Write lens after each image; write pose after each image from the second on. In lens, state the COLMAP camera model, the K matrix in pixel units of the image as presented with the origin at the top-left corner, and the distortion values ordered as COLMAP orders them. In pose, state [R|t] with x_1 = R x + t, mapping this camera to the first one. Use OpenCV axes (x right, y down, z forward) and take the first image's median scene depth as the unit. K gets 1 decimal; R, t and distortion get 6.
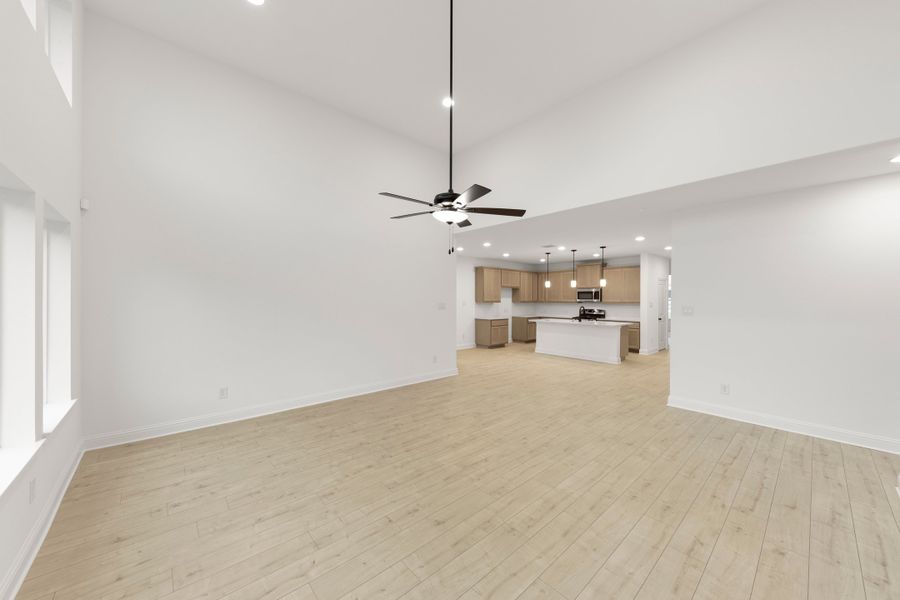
lens RADIAL K [[326.1, 0, 448.8], [0, 326.1, 277.1], [0, 0, 1]] dist [0.004233, -0.000032]
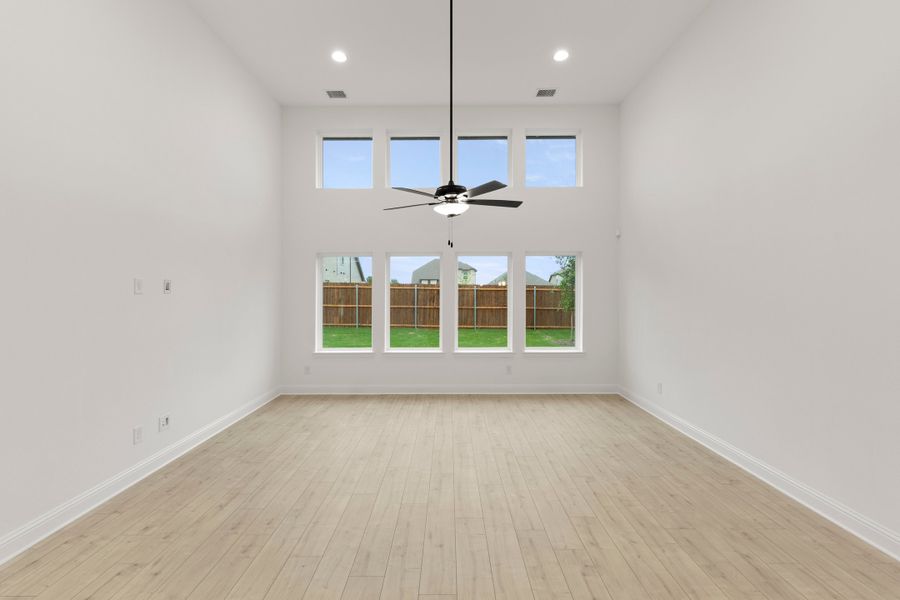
lens RADIAL K [[357.8, 0, 451.6], [0, 357.8, 300.2], [0, 0, 1]] dist [0.000586, 0.000078]
pose [[-0.643350, 0.007887, -0.765532, 0.757502], [0.048852, 0.998332, -0.030769, 0.091590], [0.764012, -0.057192, -0.642662, 1.563789]]
